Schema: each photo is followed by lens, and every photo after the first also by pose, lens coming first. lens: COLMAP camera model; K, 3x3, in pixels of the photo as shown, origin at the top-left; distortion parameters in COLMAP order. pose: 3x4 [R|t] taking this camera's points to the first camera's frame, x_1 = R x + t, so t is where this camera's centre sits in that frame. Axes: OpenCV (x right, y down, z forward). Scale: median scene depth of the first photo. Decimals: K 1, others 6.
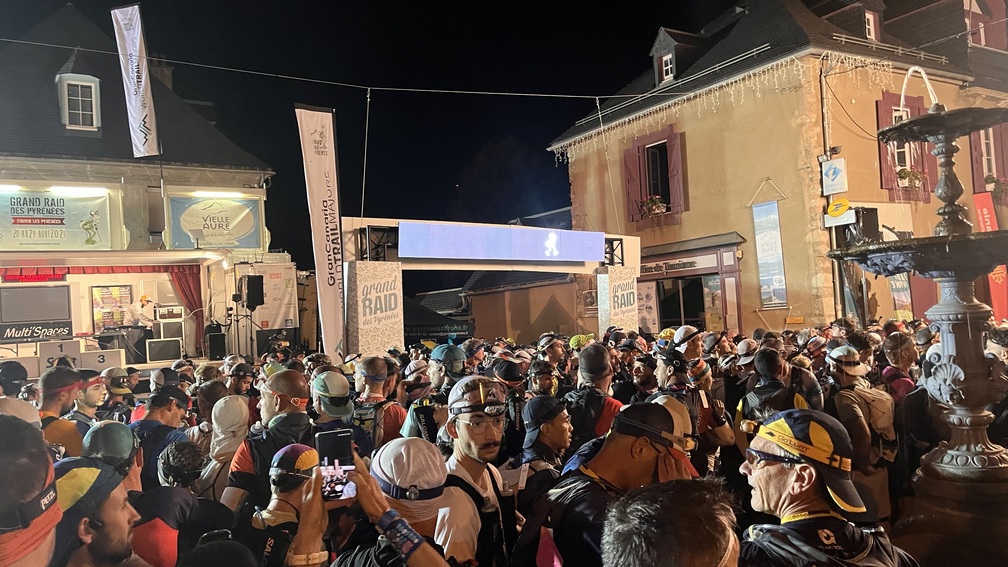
lens RADIAL K [[729.2, 0, 504.0], [0, 729.2, 283.5], [0, 0, 1]] dist [0.009106, -0.005650]
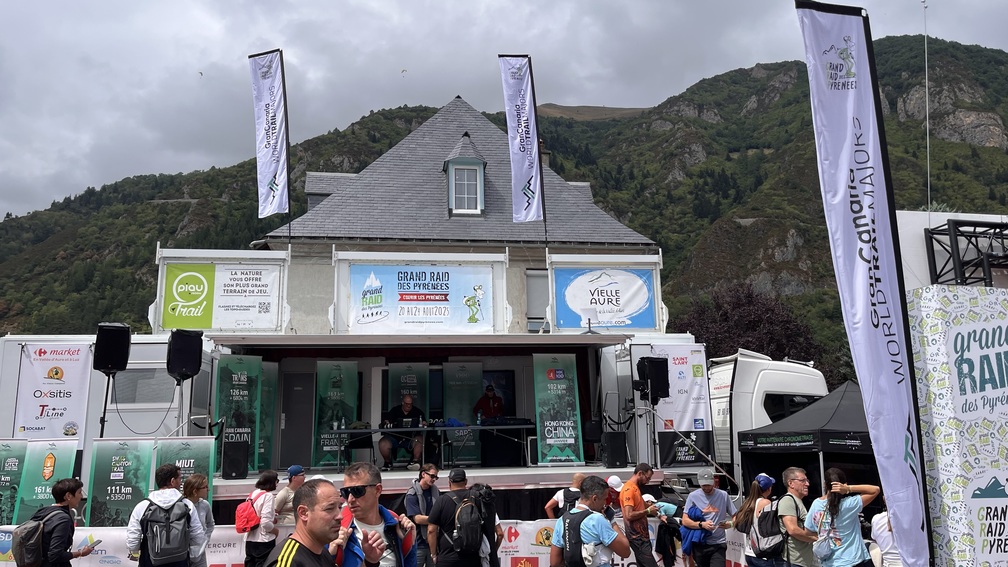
lens RADIAL K [[729.2, 0, 504.0], [0, 729.2, 283.5], [0, 0, 1]] dist [0.009106, -0.005650]
pose [[0.894918, -0.048295, -0.443609, -0.141480], [-0.020831, 0.988521, -0.149642, 0.029530], [0.445744, 0.143158, 0.883639, 0.236319]]
